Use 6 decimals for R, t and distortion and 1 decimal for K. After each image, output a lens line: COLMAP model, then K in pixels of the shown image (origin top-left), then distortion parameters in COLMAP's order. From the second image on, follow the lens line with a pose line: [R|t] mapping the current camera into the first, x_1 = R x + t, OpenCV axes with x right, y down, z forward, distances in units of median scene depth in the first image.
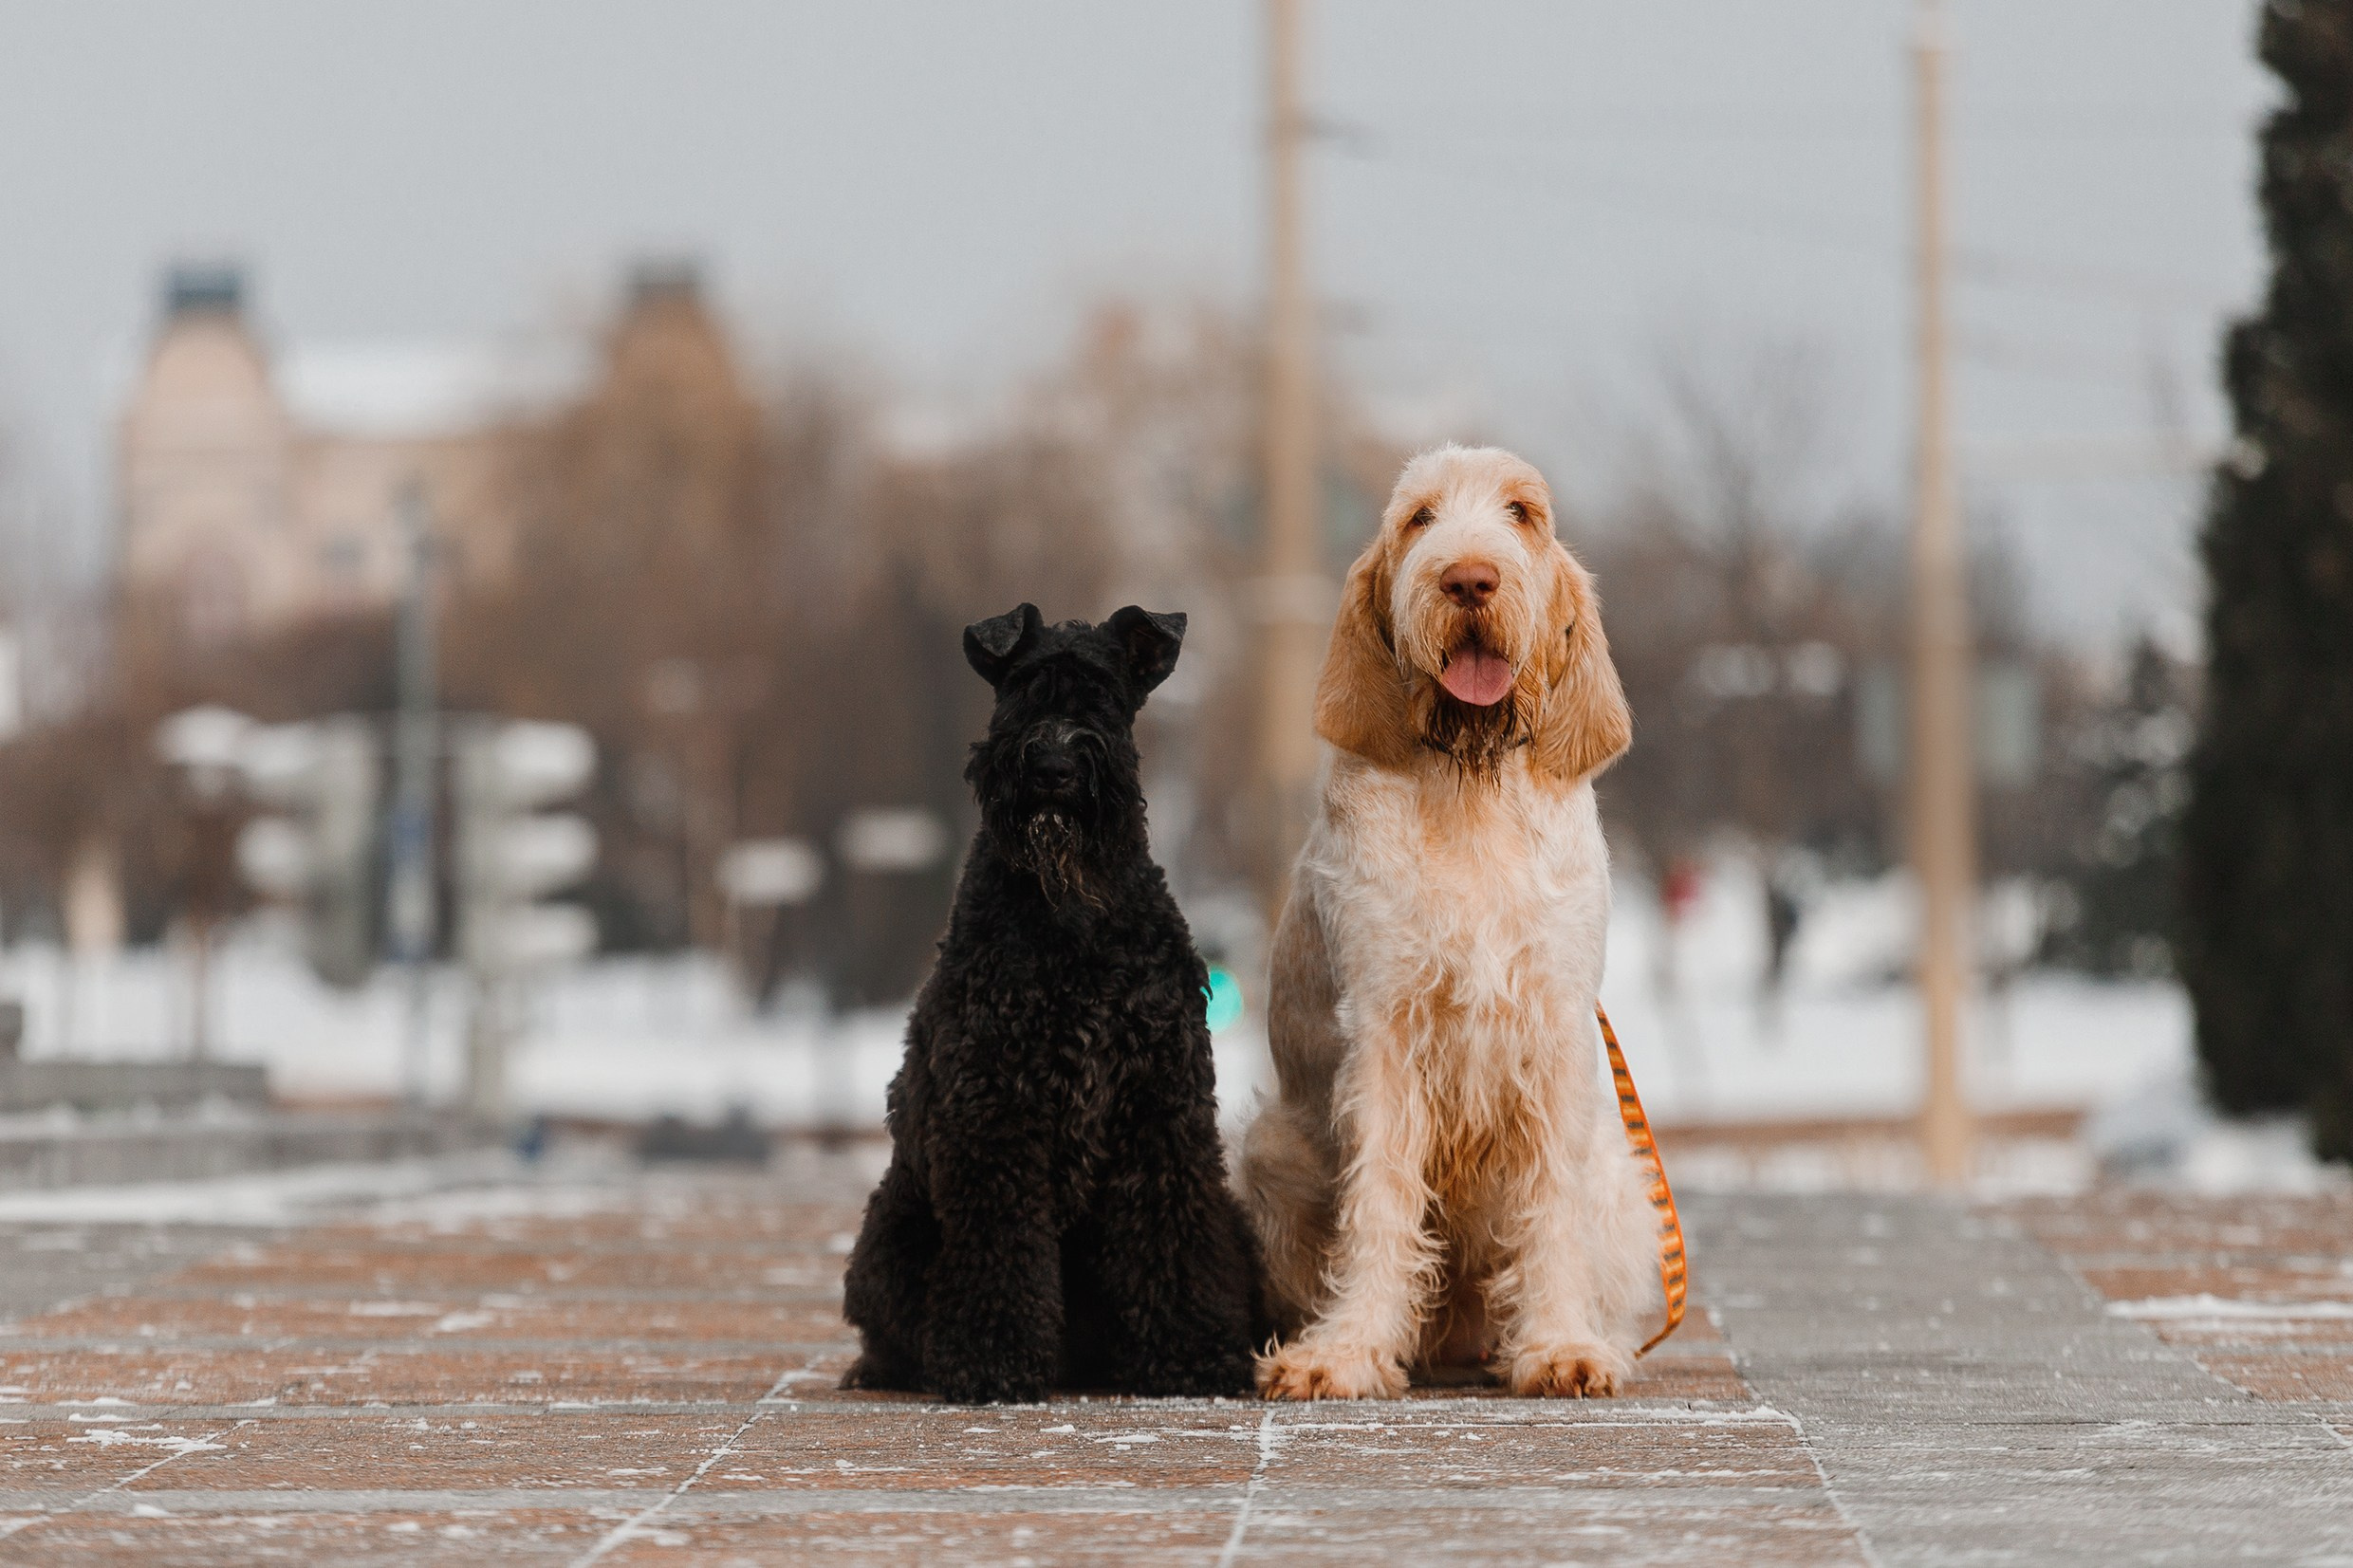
lens RADIAL K [[14083.9, 0, 1173.4], [0, 14083.9, 783.5], [0, 0, 1]] dist [-0.093410, 0.000000]
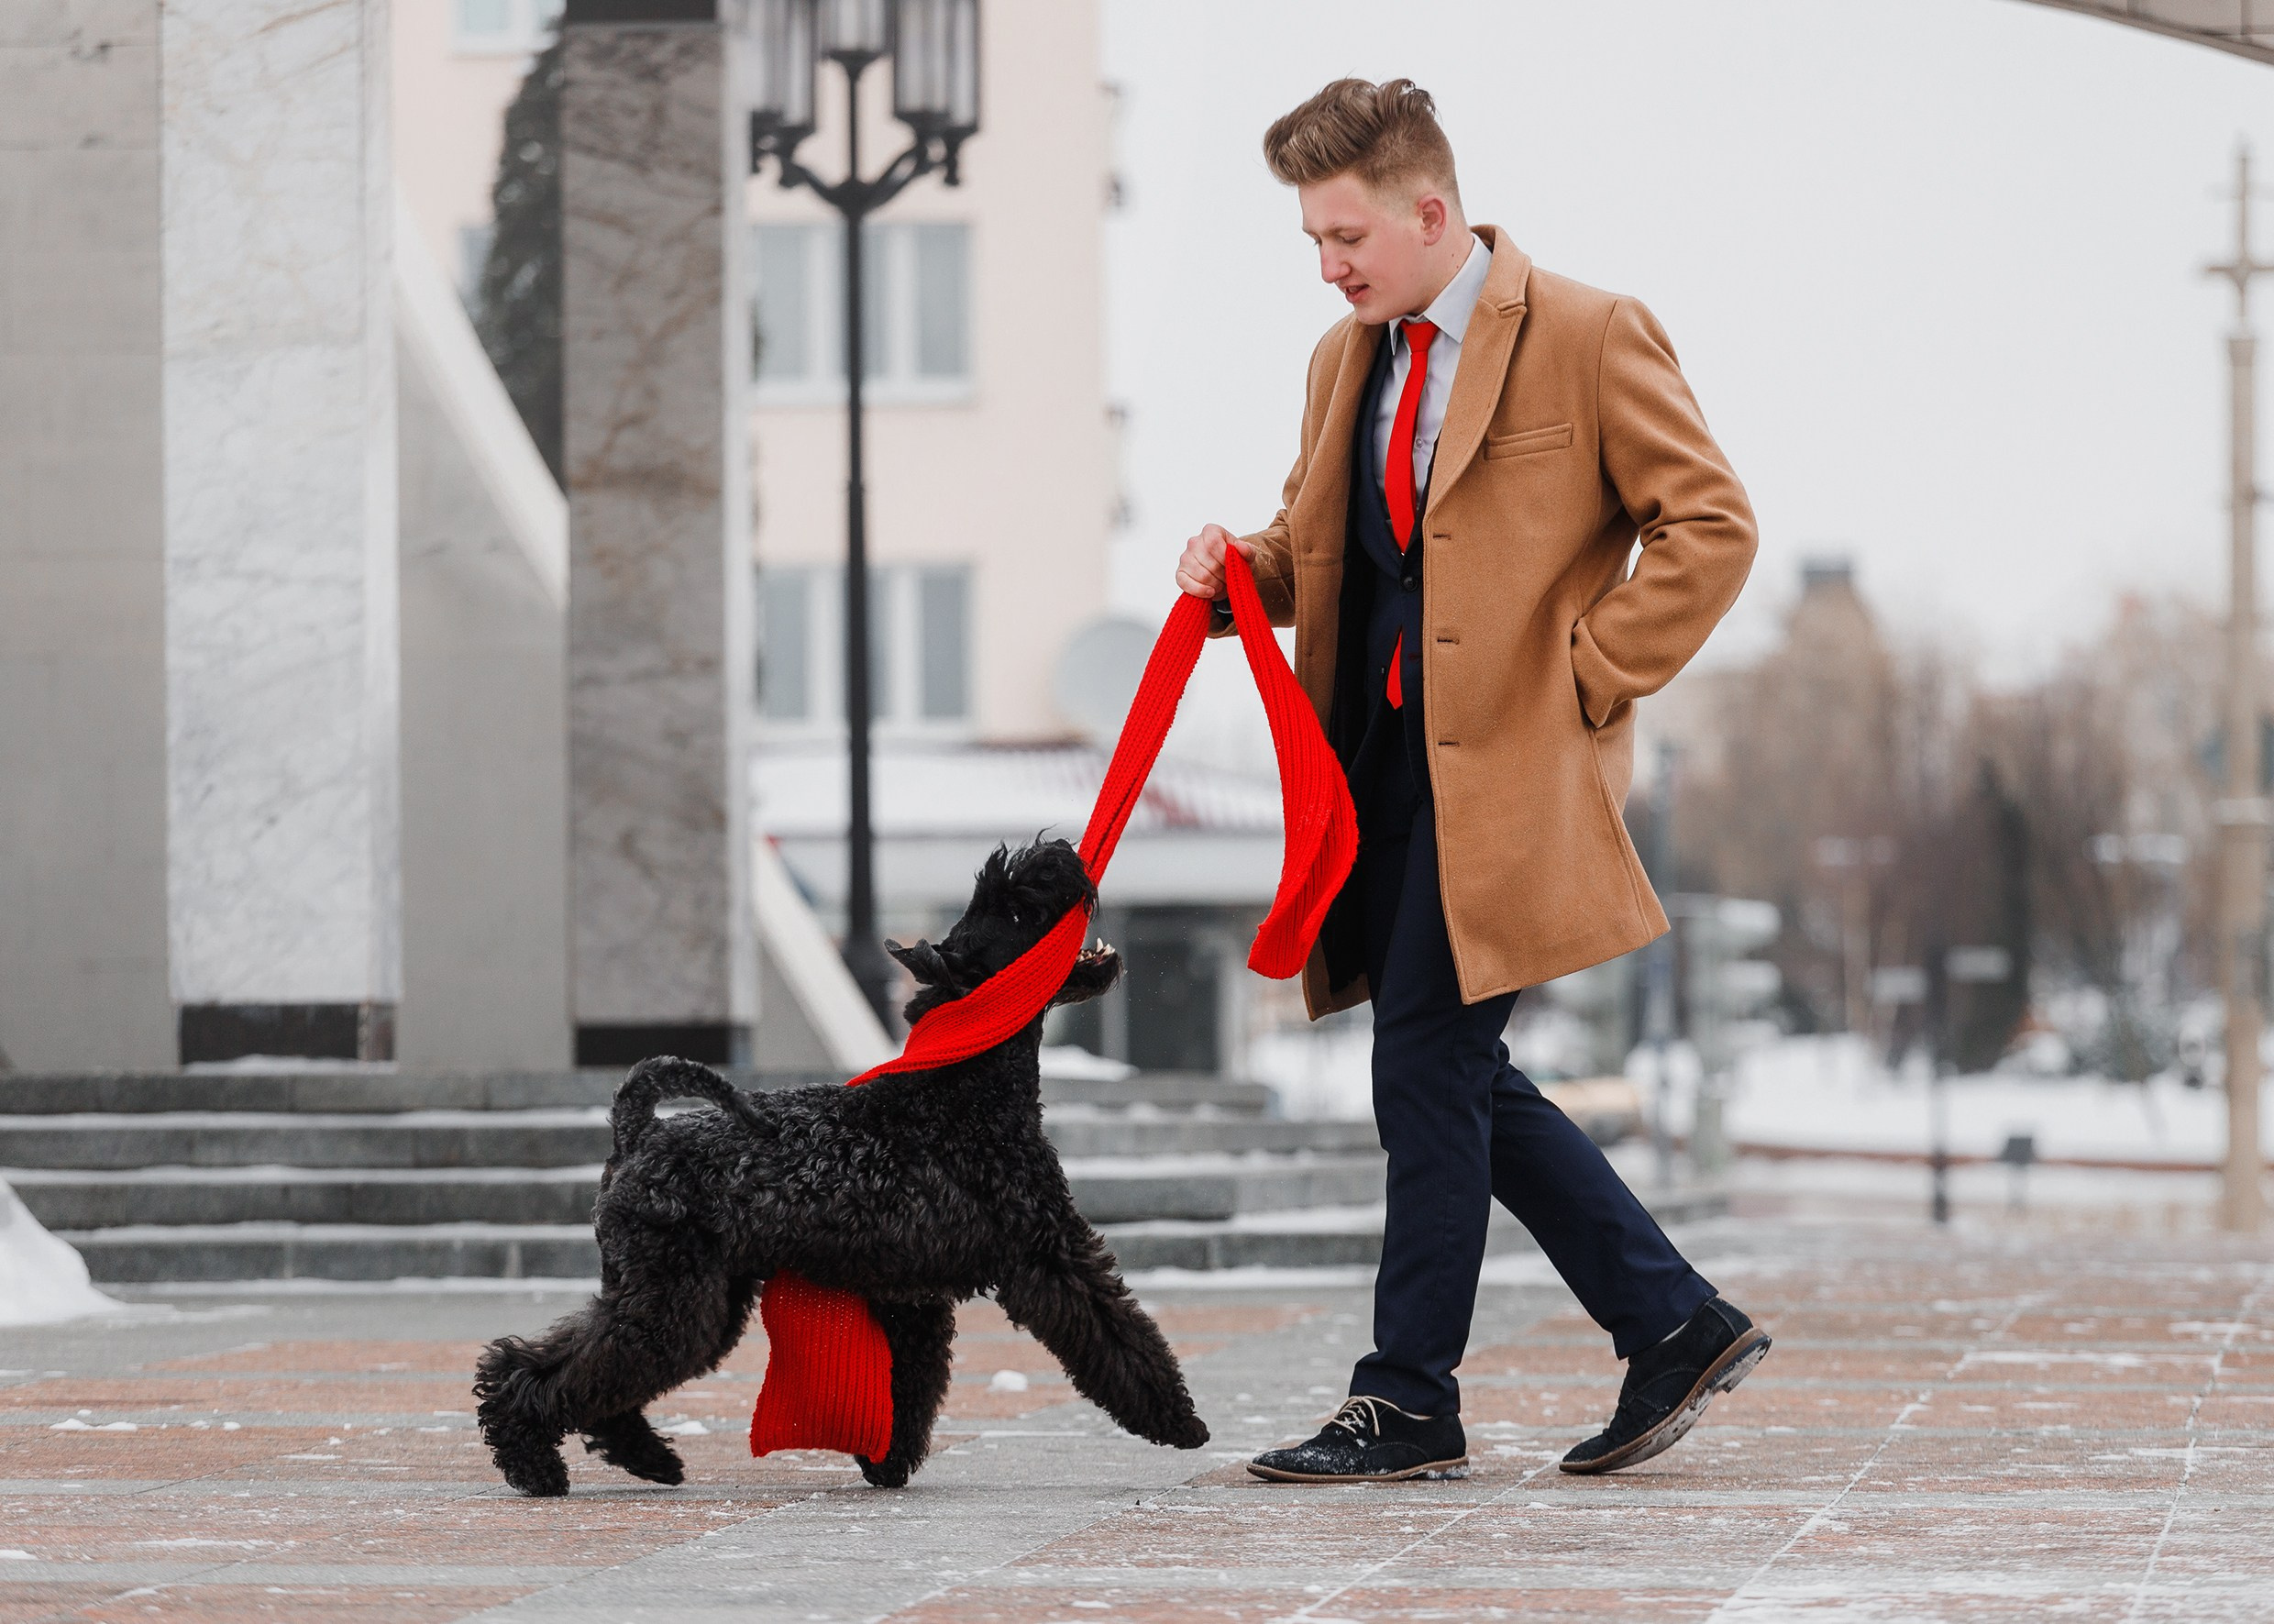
lens RADIAL K [[10632.3, 0, 1138.1], [0, 10632.3, 811.7], [0, 0, 1]] dist [-0.081934, 0.000000]
pose [[0.994998, 0.001958, -0.099876, 0.004520], [-0.001580, 0.999991, 0.003862, -0.020031], [0.099882, -0.003685, 0.994992, -0.158881]]
